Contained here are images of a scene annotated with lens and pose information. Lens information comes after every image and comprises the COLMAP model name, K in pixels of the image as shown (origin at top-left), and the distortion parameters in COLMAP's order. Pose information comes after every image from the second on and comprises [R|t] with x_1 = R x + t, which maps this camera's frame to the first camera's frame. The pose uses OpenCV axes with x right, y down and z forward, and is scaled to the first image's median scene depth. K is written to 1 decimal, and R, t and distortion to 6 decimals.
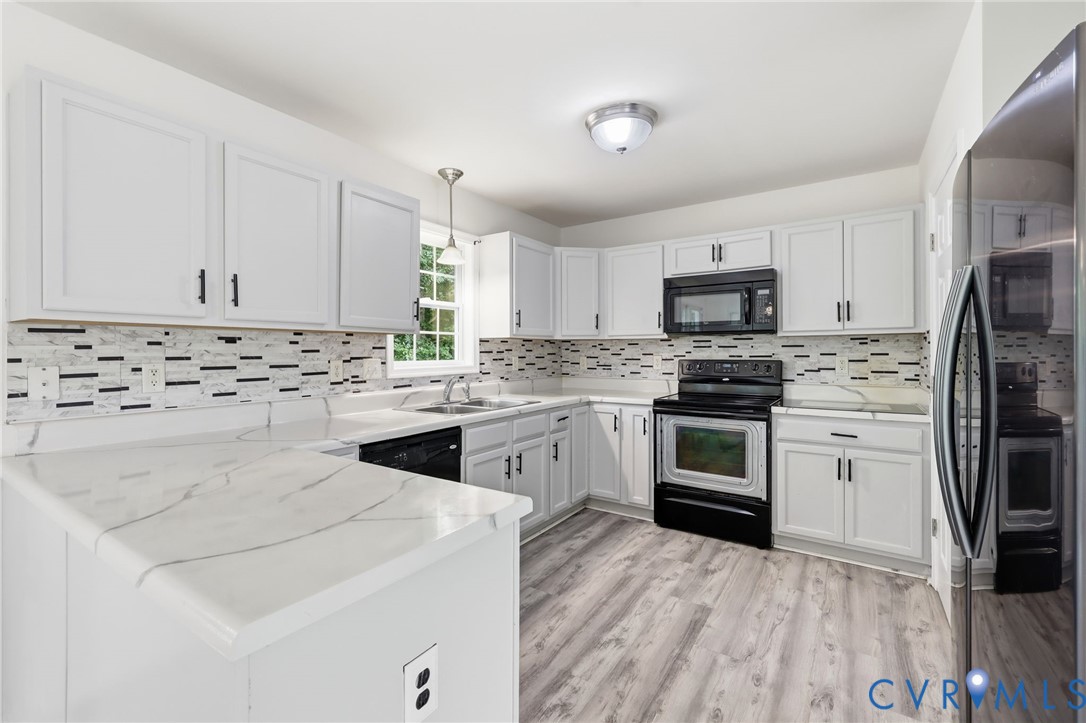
lens RADIAL K [[489.2, 0, 544.0], [0, 489.2, 353.7], [0, 0, 1]] dist [0.001170, 0.000063]
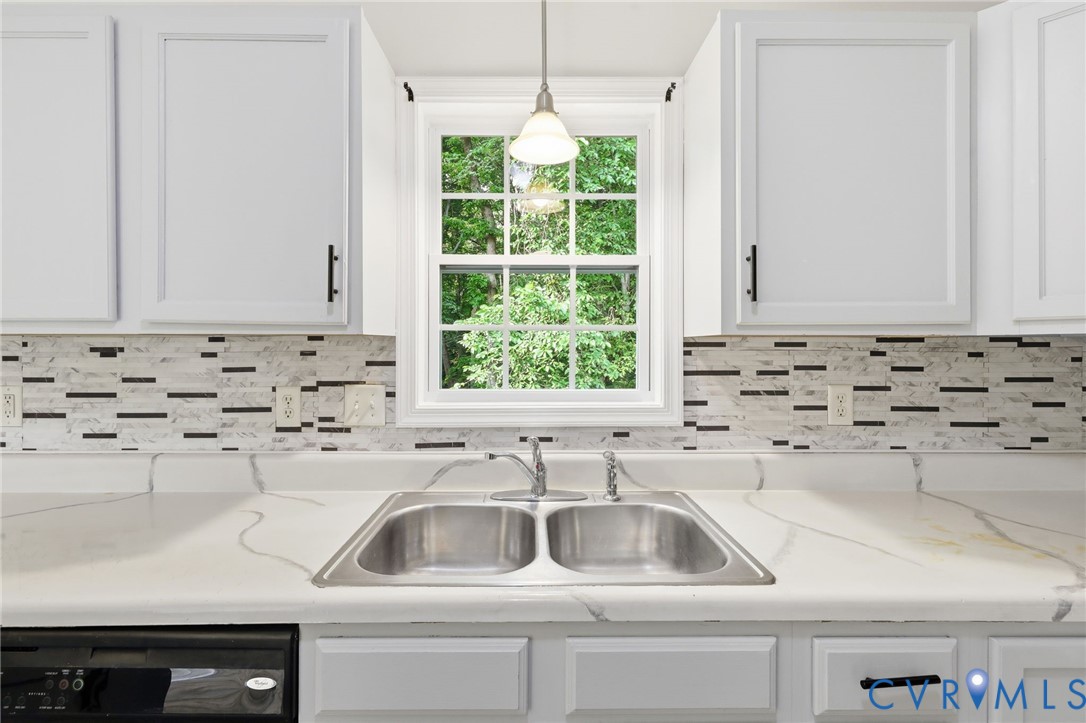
lens RADIAL K [[489.2, 0, 544.5], [0, 489.2, 350.8], [0, 0, 1]] dist [0.001170, 0.000063]
pose [[0.552308, 0.005629, -0.833621, 0.180379], [-0.005835, 0.999979, 0.002887, -0.029660], [0.833620, 0.003270, 0.552329, 0.953436]]
